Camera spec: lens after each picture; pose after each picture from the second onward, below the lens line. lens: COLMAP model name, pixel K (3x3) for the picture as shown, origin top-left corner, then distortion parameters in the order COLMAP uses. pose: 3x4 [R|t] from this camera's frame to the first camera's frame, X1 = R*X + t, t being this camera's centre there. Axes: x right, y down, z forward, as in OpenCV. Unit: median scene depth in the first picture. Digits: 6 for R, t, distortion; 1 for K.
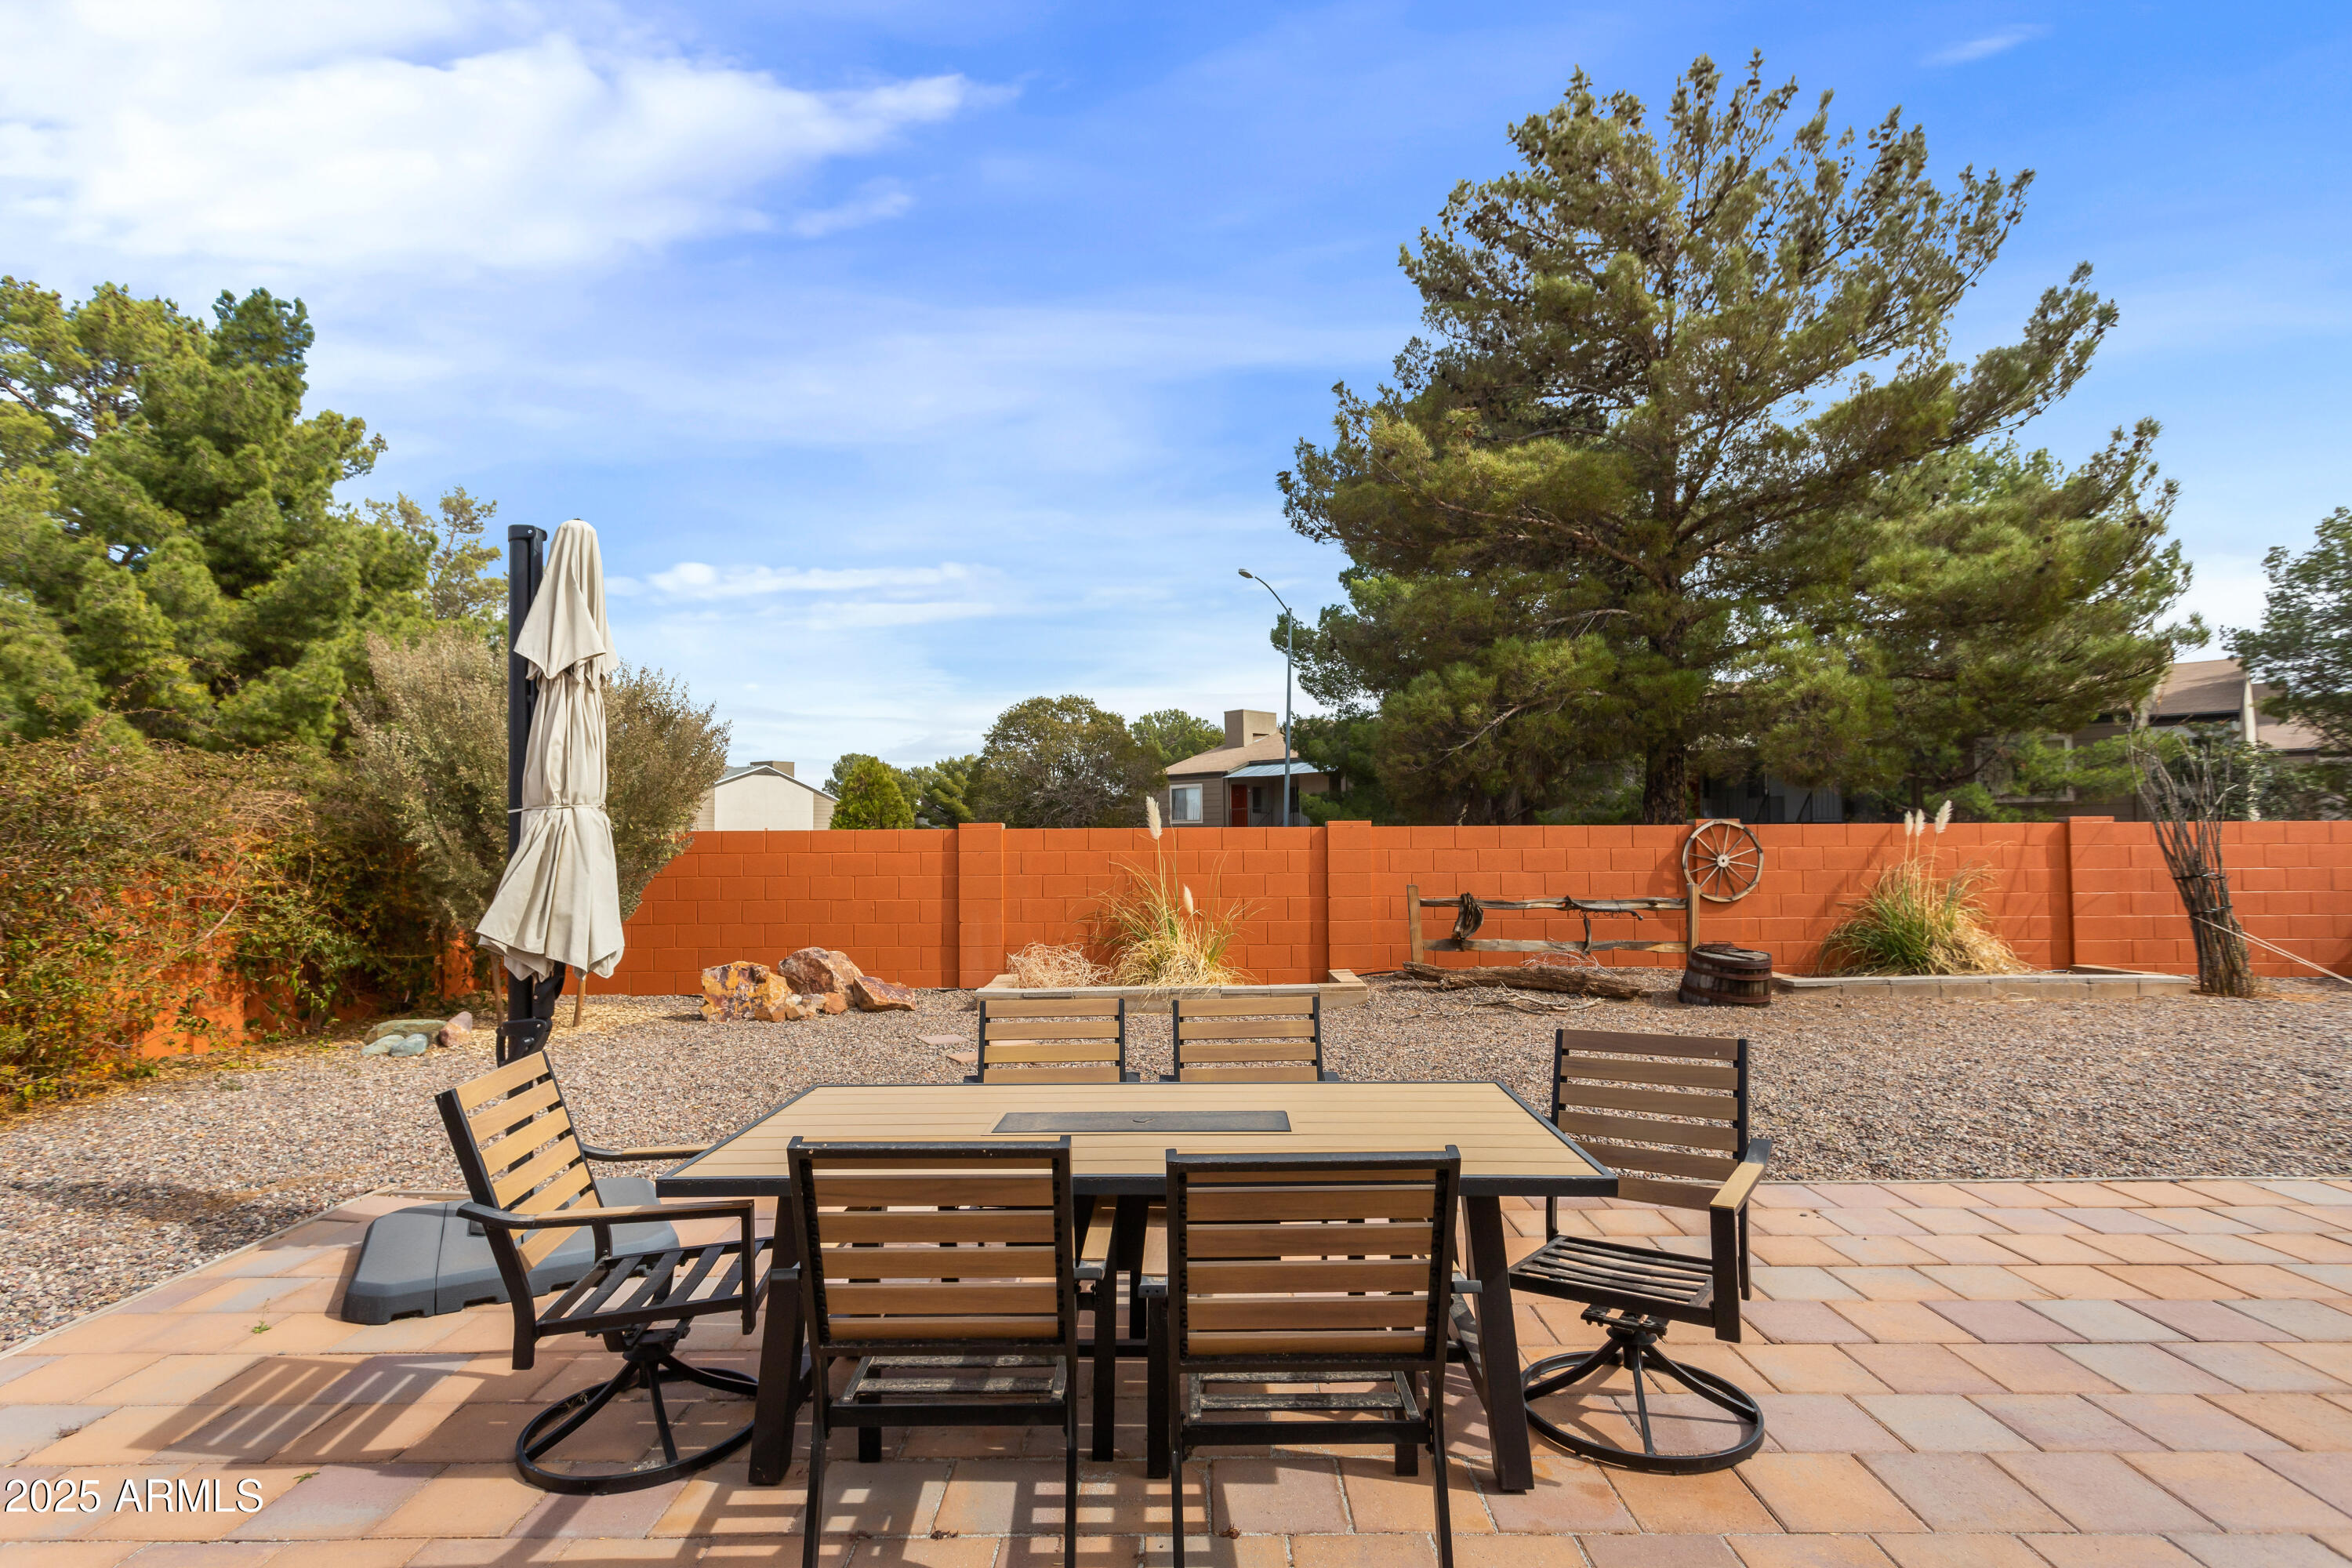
lens RADIAL K [[1129.6, 0, 1176.1], [0, 1129.6, 841.6], [0, 0, 1]] dist [0.005106, 0.000653]
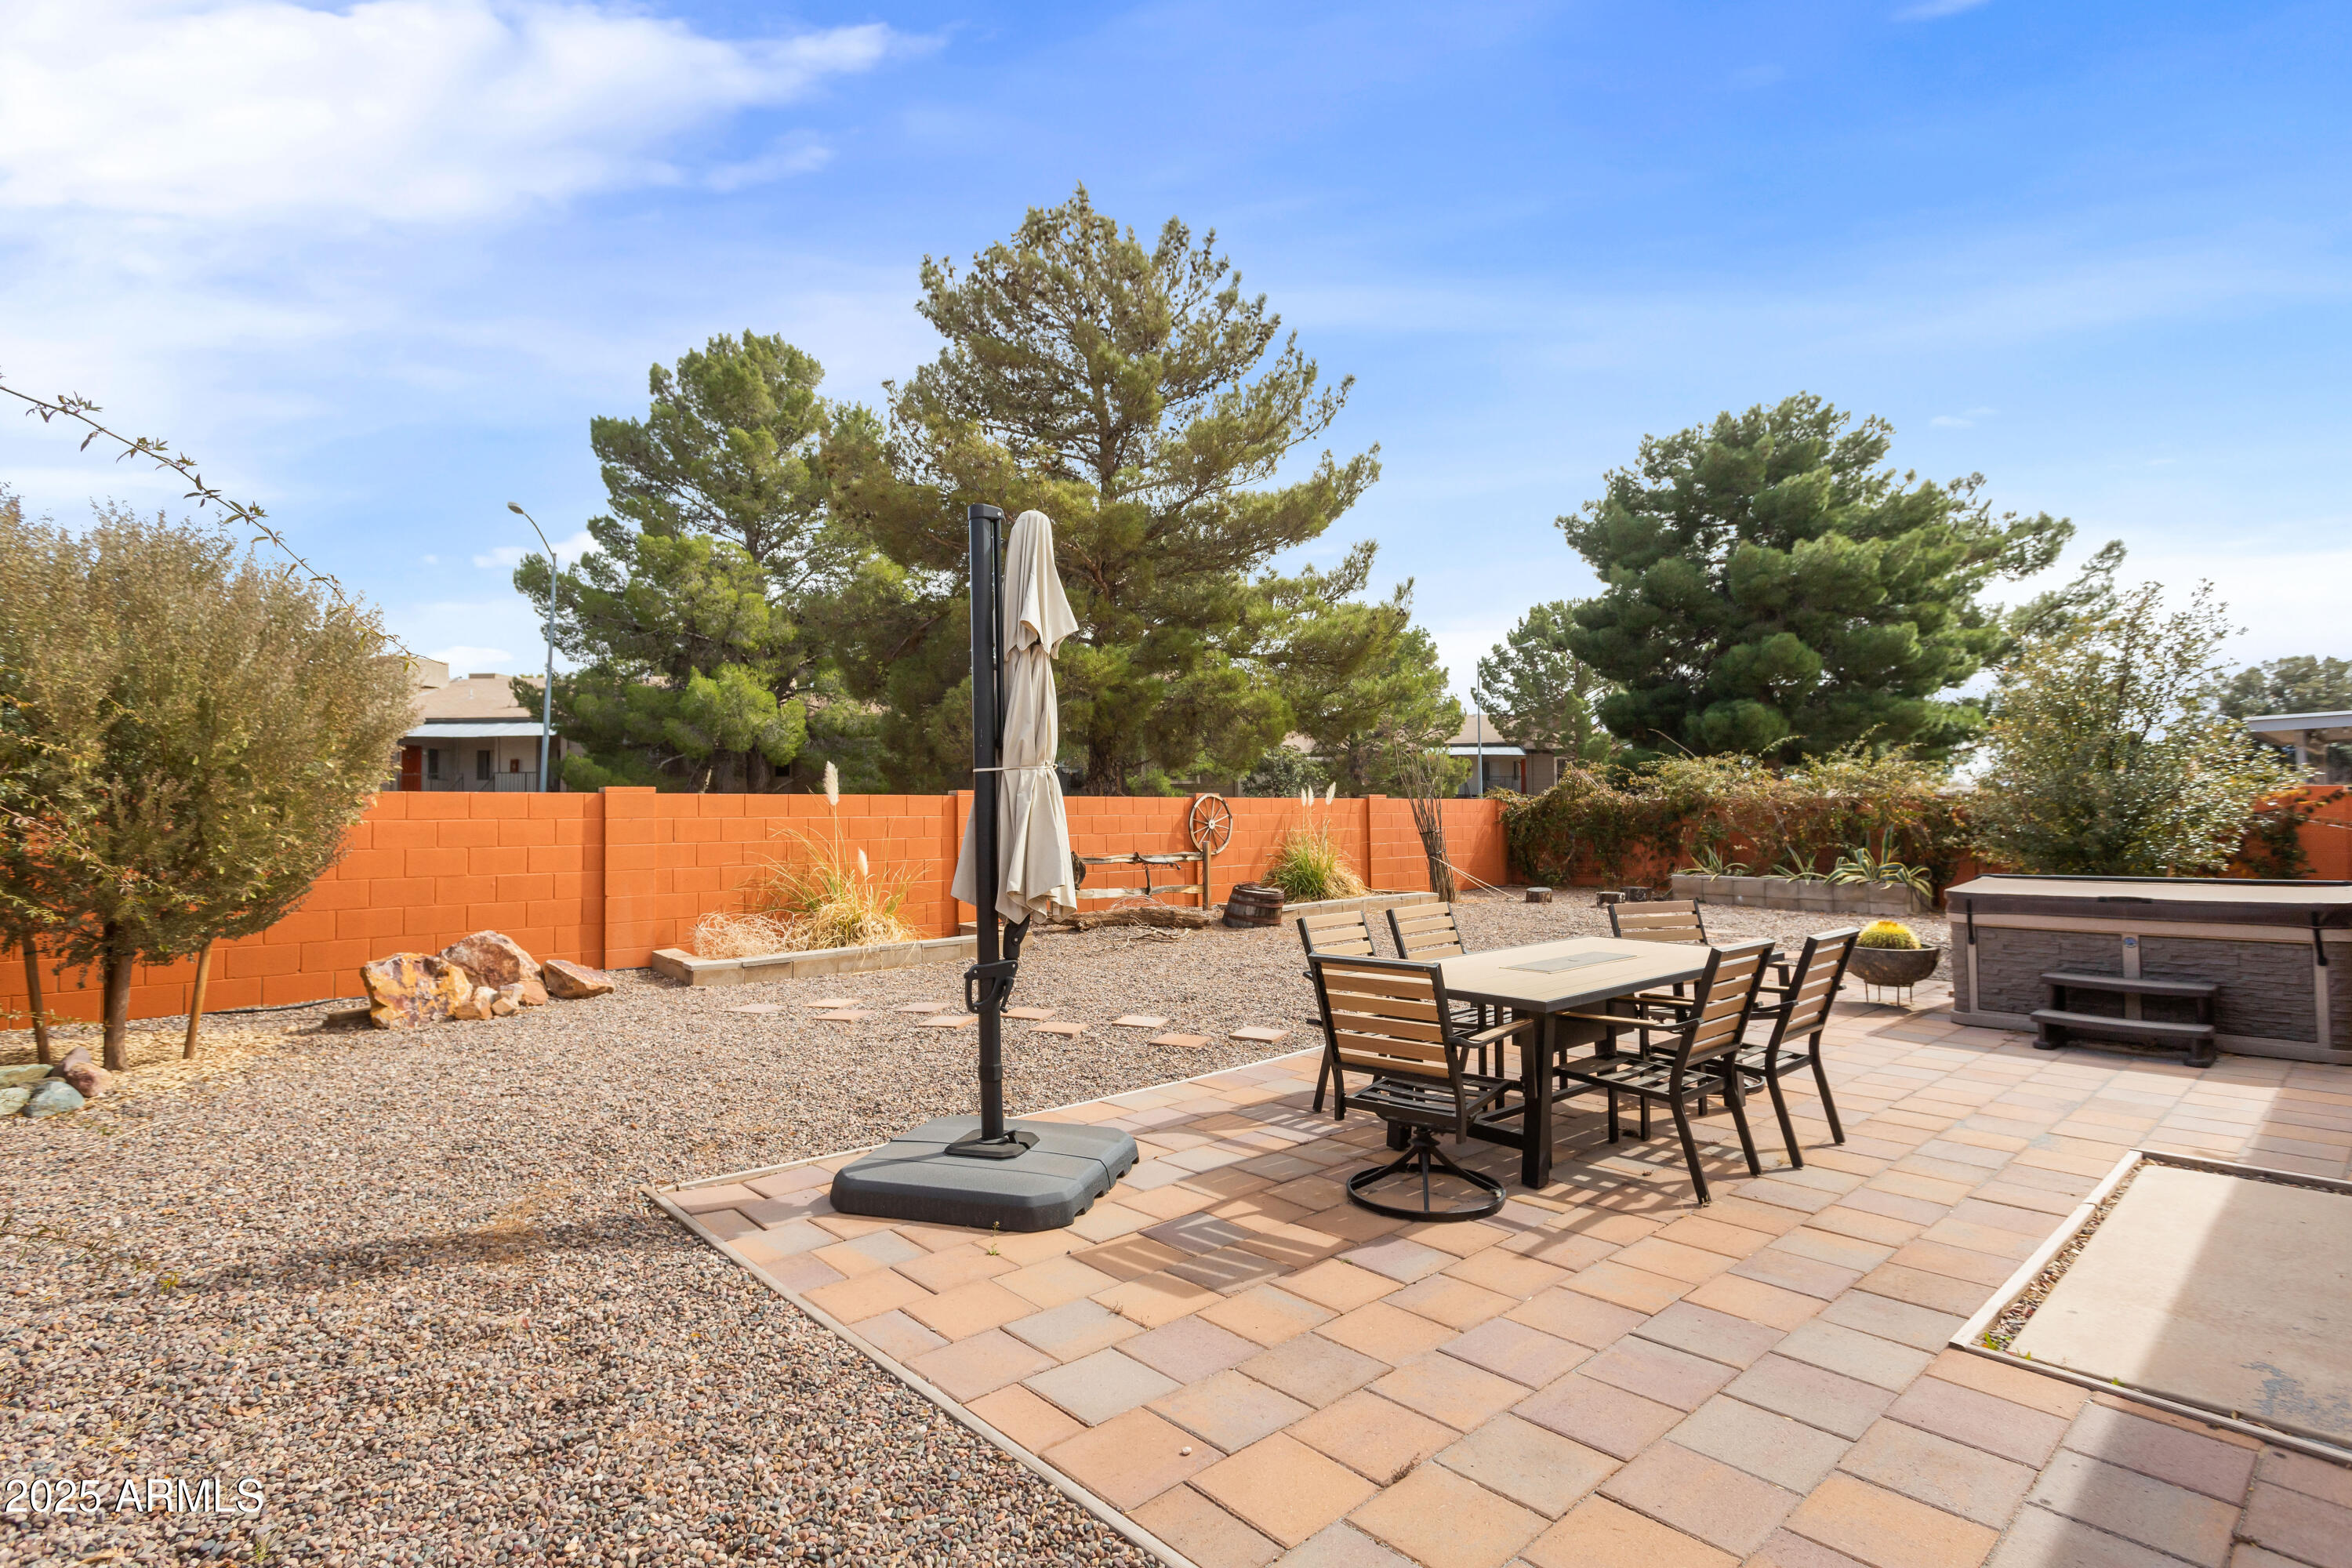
lens RADIAL K [[1128.9, 0, 1169.4], [0, 1128.9, 787.0], [0, 0, 1]] dist [0.004779, -0.000280]
pose [[0.747746, 0.017128, 0.663764, -0.504493], [-0.002084, 0.999723, -0.023449, 0.005168], [-0.663982, 0.016151, 0.747574, 0.029806]]
